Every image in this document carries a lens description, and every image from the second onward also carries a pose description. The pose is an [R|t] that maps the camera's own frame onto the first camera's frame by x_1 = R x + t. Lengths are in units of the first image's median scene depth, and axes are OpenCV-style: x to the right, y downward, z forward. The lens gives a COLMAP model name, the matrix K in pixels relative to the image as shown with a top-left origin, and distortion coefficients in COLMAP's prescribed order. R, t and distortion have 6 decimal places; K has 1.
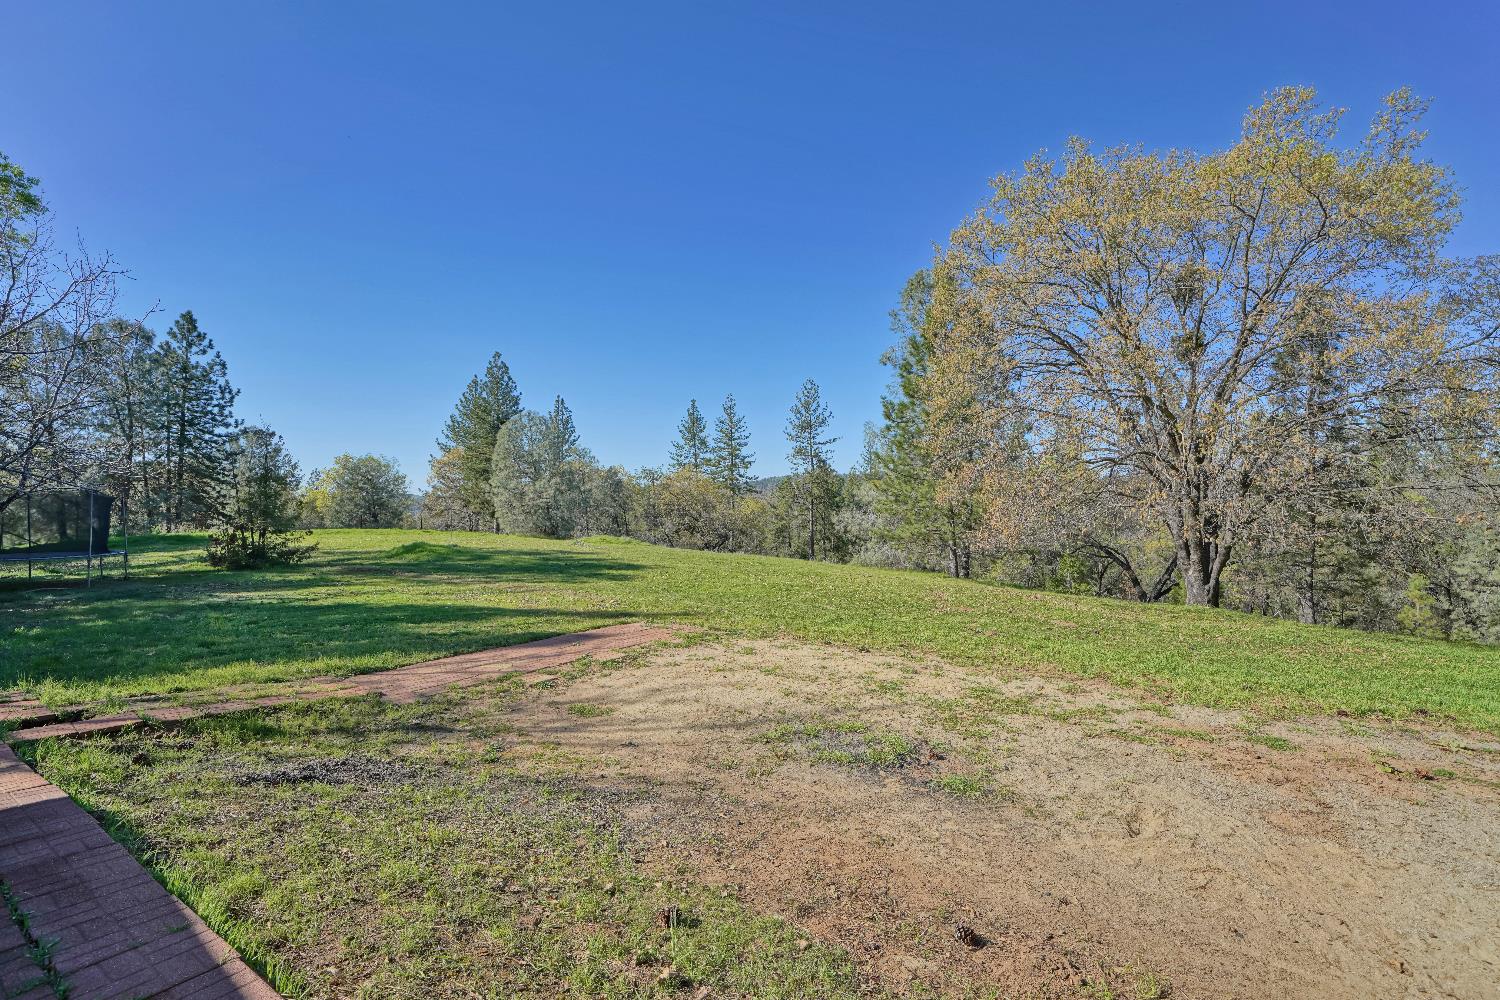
lens RADIAL K [[652.2, 0, 750.0], [0, 652.2, 500.0], [0, 0, 1]] dist [0.001154, 0.000159]
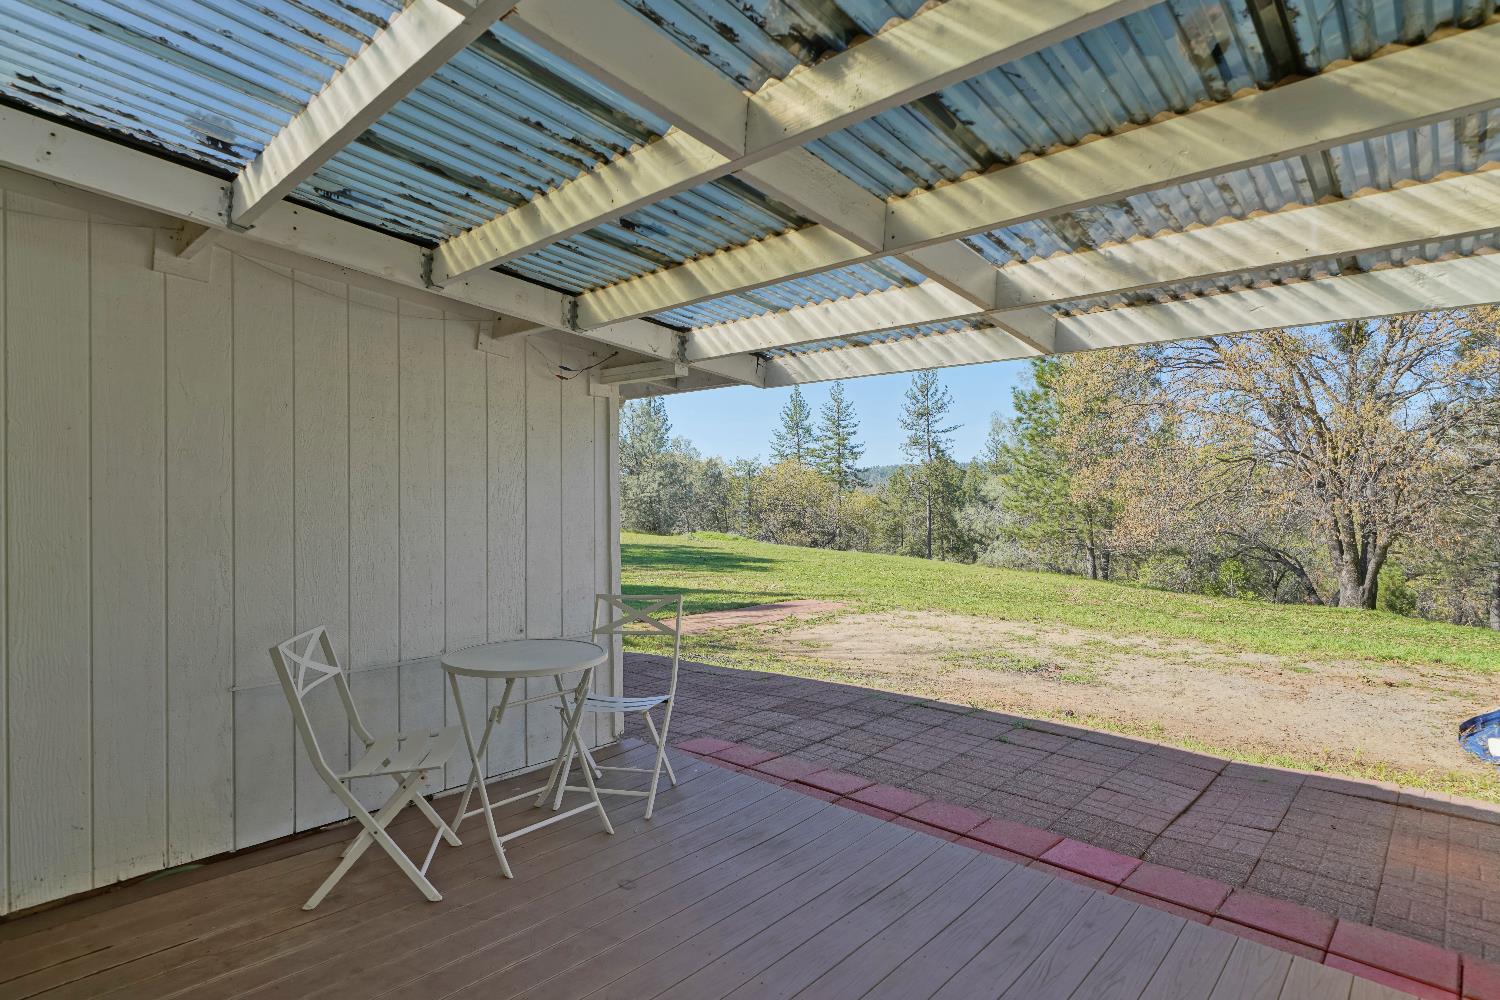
lens RADIAL K [[771.8, 0, 750.0], [0, 771.8, 500.0], [0, 0, 1]] dist [0.018724, -0.000646]
pose [[0.992684, 0.003871, -0.120678, -0.029325], [-0.002687, 0.999947, 0.009974, -0.003206], [0.120710, -0.009577, 0.992642, -0.119990]]
